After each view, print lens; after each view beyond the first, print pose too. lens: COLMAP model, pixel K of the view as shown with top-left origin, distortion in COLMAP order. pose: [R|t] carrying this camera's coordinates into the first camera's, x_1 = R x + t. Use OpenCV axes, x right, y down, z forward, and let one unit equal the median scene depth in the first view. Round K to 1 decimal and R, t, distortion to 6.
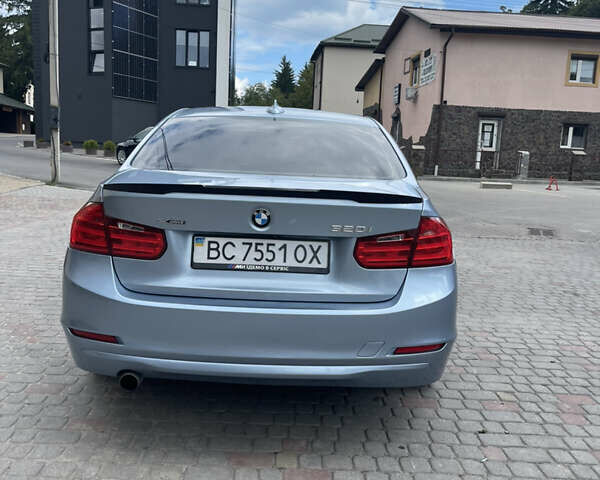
lens RADIAL K [[603.9, 0, 302.7], [0, 603.9, 239.4], [0, 0, 1]] dist [0.025250, 0.000000]
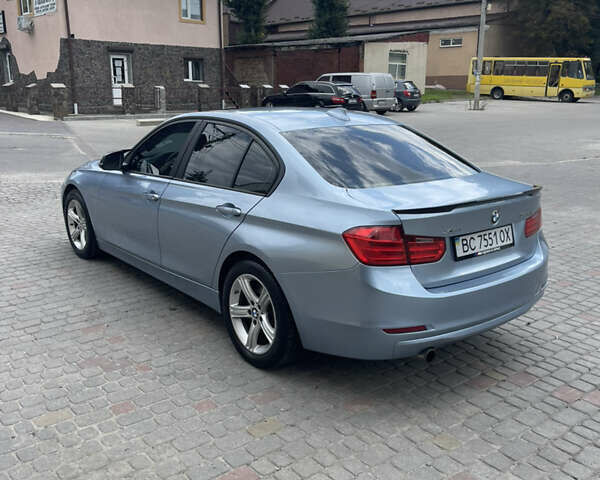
lens RADIAL K [[603.9, 0, 293.7], [0, 603.9, 229.8], [0, 0, 1]] dist [0.025250, 0.000000]
pose [[0.782532, -0.178190, 0.596567, -0.117908], [0.113806, 0.982965, 0.144323, -0.024138], [-0.612121, -0.045044, 0.789480, 0.014876]]
